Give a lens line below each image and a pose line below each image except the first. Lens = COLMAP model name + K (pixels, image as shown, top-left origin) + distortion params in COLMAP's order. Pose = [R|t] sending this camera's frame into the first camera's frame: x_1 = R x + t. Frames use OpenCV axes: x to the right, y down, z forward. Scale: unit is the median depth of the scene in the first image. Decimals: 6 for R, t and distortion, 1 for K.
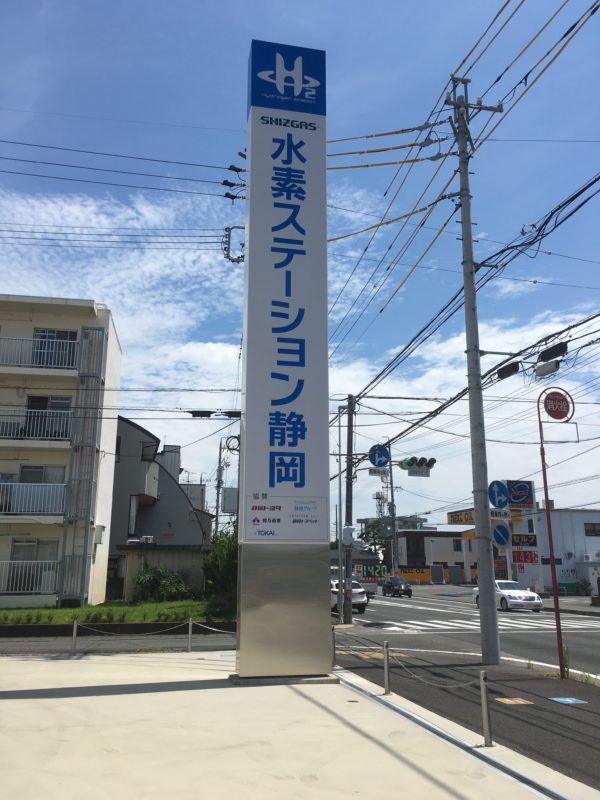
lens RADIAL K [[673.4, 0, 300.0], [0, 673.4, 400.0], [0, 0, 1]] dist [0.045038, -0.010503]
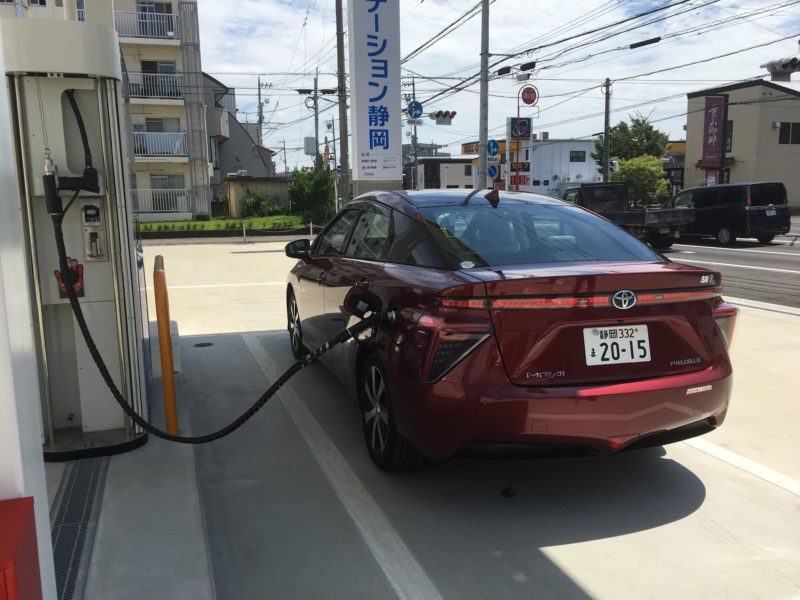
lens RADIAL K [[673.4, 0, 400.0], [0, 673.4, 300.0], [0, 0, 1]] dist [0.045038, -0.010503]
pose [[0.992133, -0.037043, 0.119586, -0.152076], [-0.012751, 0.920352, 0.390882, -0.162789], [-0.124541, -0.389332, 0.912639, -0.650741]]
